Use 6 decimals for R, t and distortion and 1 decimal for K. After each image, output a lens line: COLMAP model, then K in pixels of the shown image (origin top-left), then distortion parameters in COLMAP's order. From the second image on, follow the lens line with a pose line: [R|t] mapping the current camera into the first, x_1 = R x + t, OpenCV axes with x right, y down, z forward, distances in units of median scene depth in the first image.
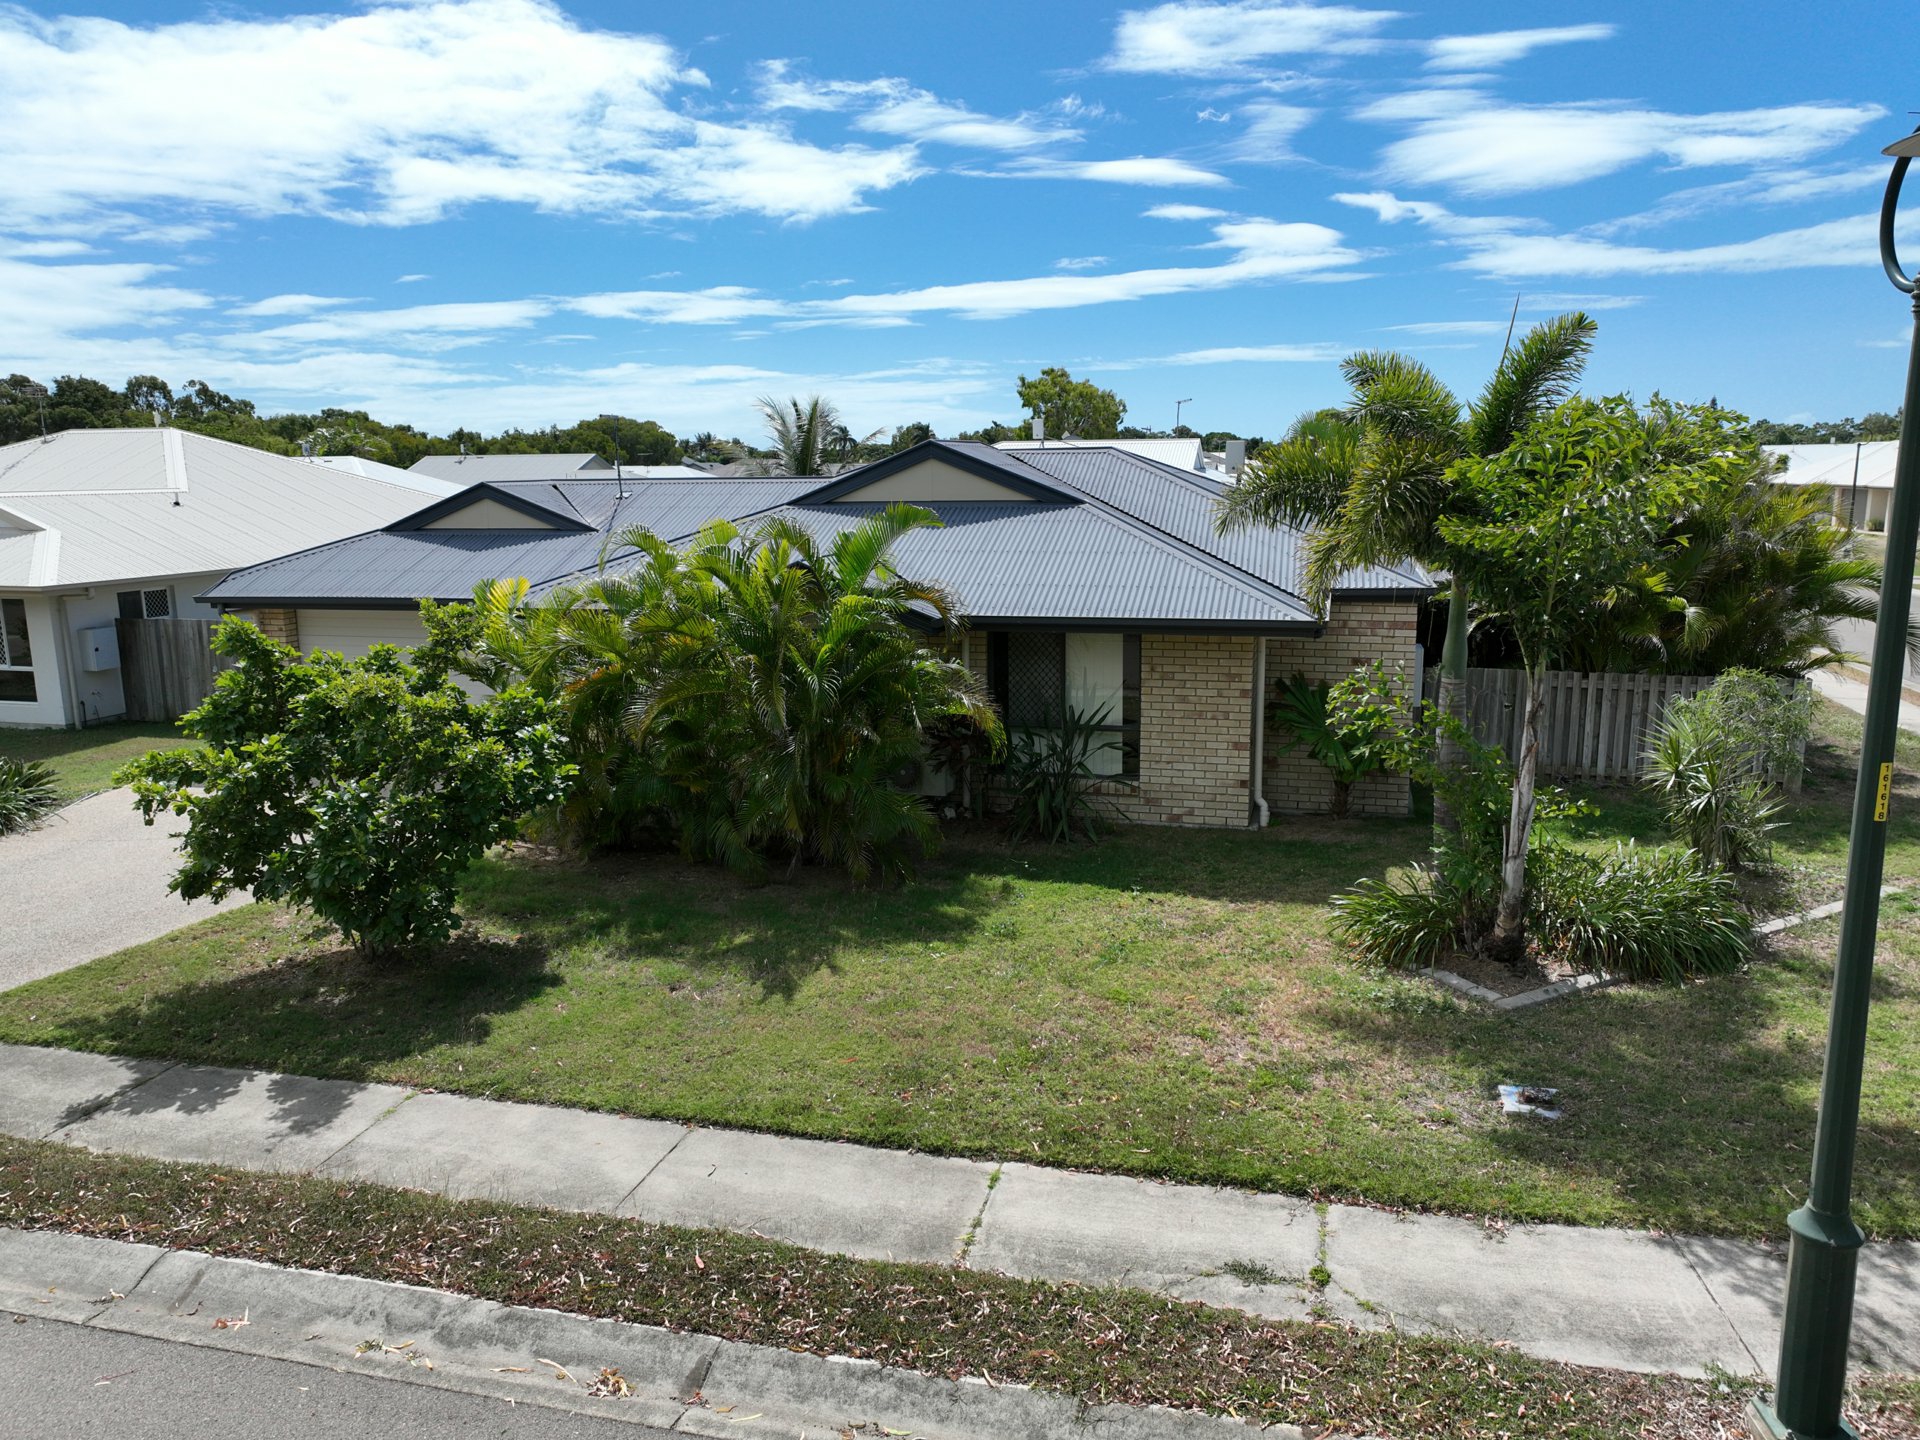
lens RADIAL K [[1325.3, 0, 959.9], [0, 1325.3, 711.1], [0, 0, 1]] dist [-0.022320, 0.042699]
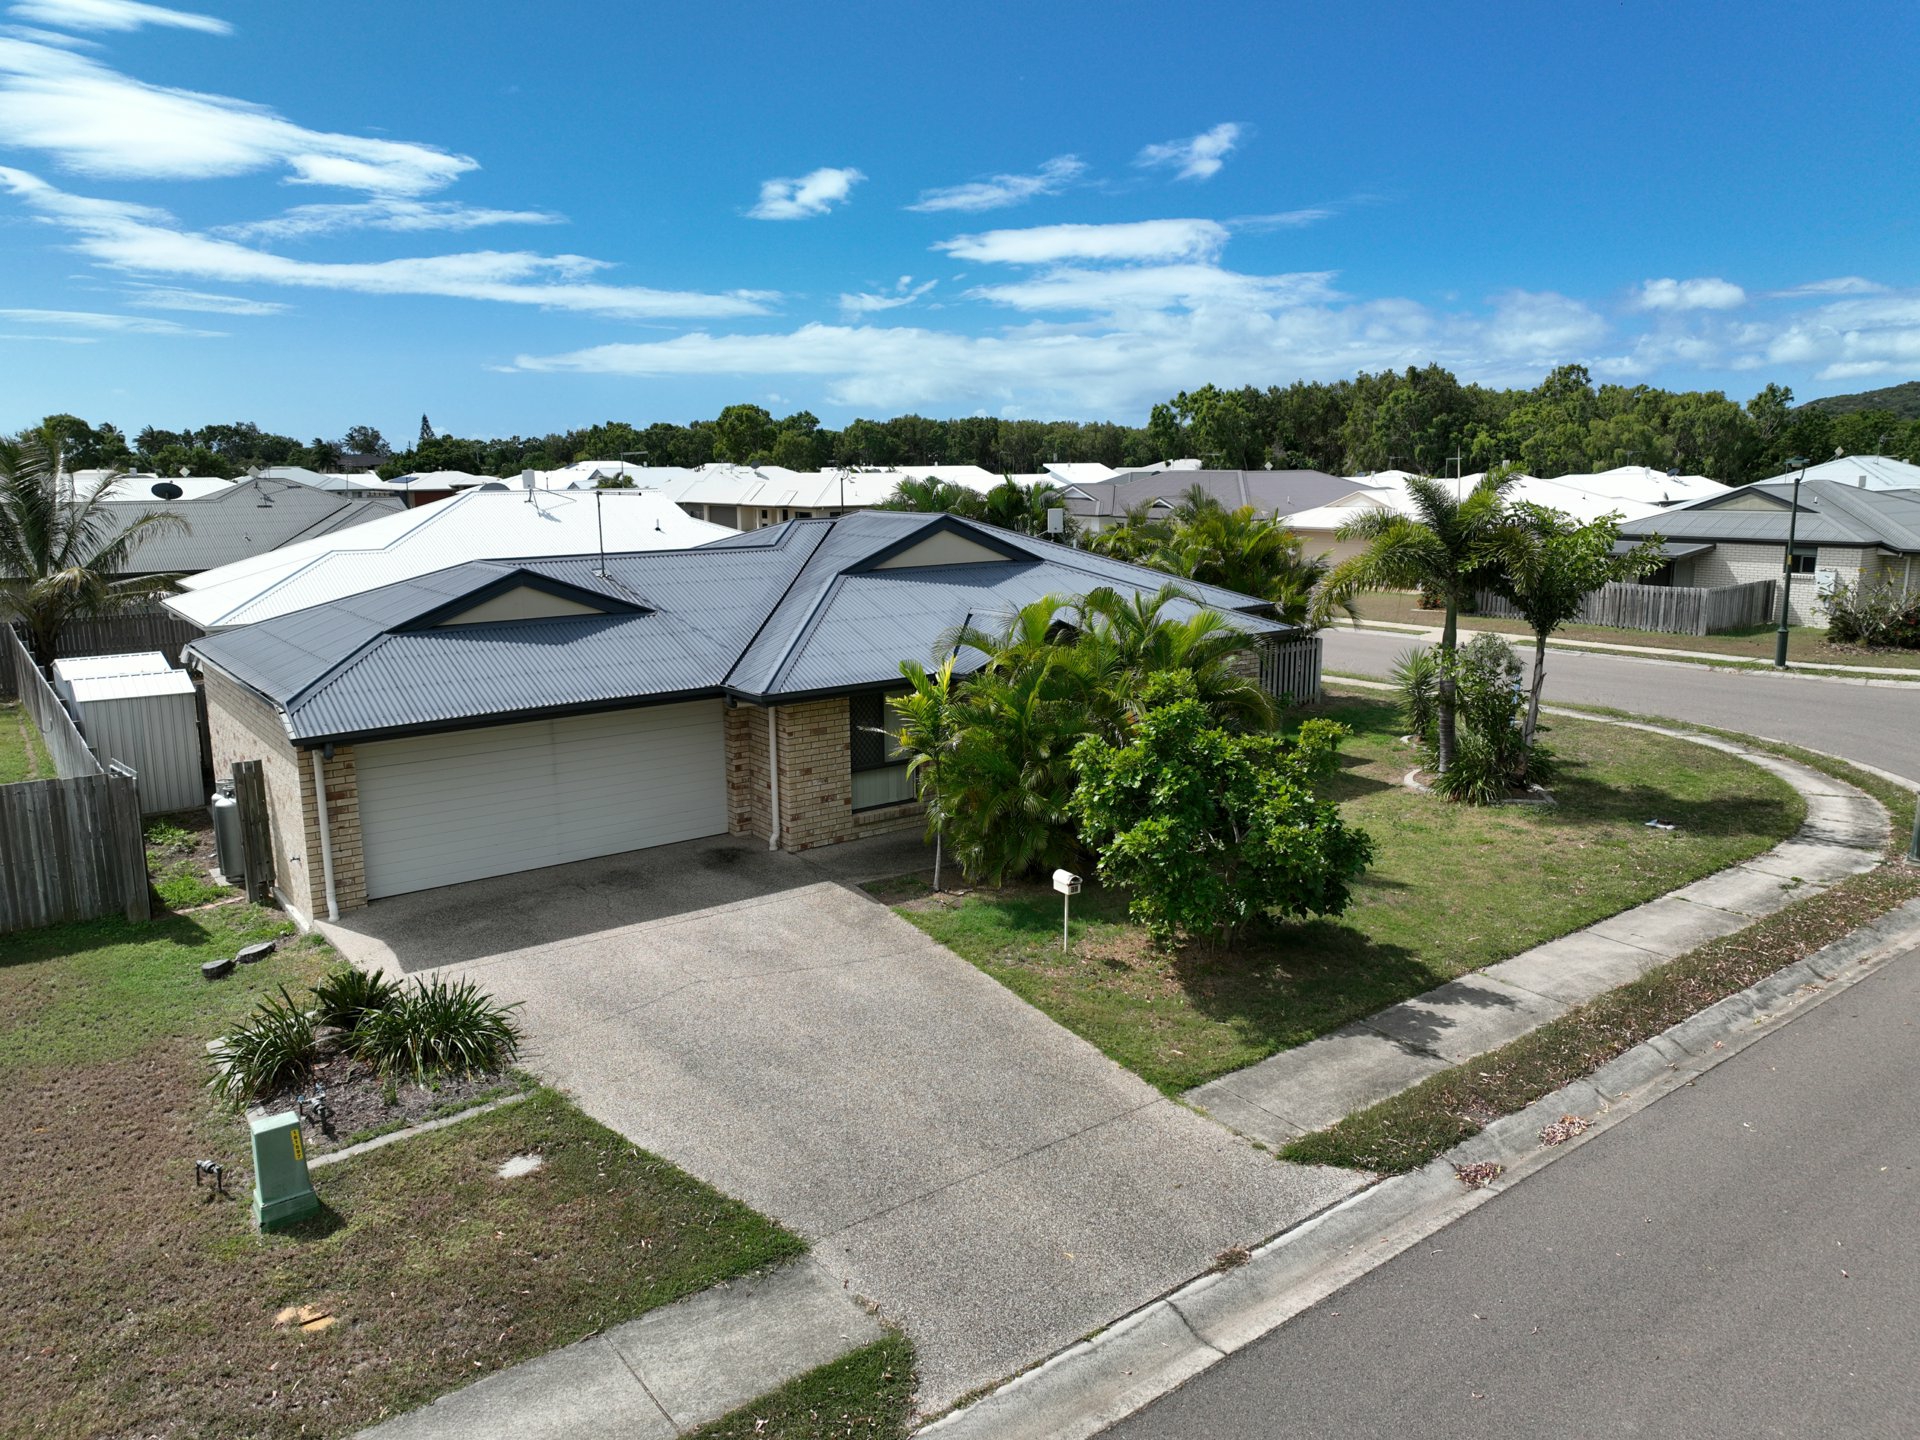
lens RADIAL K [[1332.8, 0, 961.8], [0, 1332.8, 722.2], [0, 0, 1]] dist [0.024067, 0.000213]
pose [[0.615319, -0.144050, 0.775005, -2.103520], [0.146746, 0.986907, 0.066926, -0.207327], [-0.774499, 0.072549, 0.628401, 0.502940]]
